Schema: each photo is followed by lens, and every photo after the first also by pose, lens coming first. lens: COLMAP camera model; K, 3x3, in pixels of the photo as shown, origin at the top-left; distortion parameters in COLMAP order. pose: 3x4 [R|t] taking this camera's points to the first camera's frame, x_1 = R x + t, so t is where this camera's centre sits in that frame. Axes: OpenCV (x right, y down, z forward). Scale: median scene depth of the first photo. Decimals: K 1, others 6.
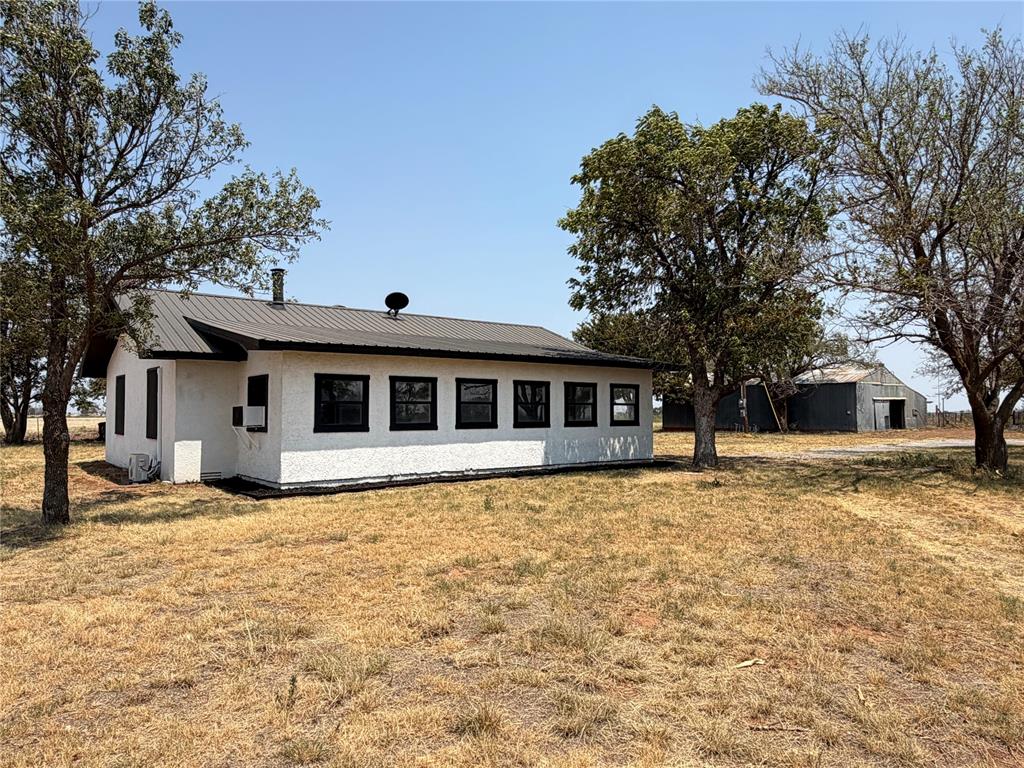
lens RADIAL K [[703.6, 0, 512.0], [0, 703.6, 384.0], [0, 0, 1]] dist [-0.002208, -0.002599]
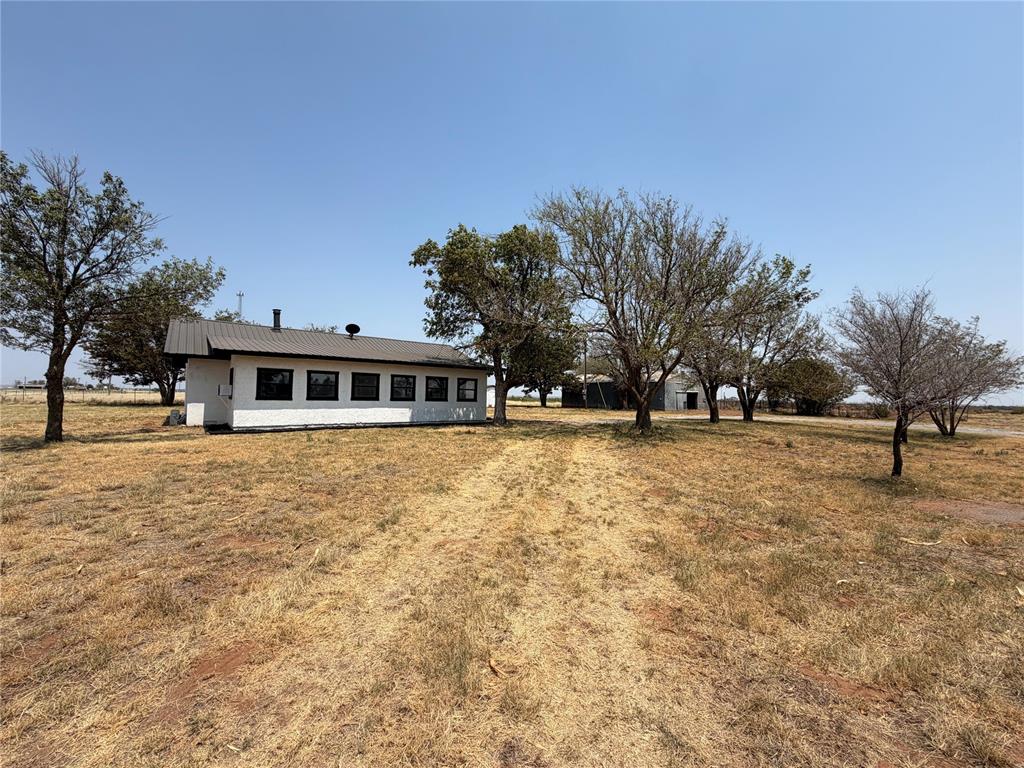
lens RADIAL K [[409.3, 0, 509.3], [0, 409.3, 383.9], [0, 0, 1]] dist [-0.001048, 0.000349]
pose [[0.999717, 0.023772, -0.000952, 0.316612], [-0.023759, 0.999648, 0.011796, -0.000558], [0.001232, -0.011770, 0.999930, -0.051450]]
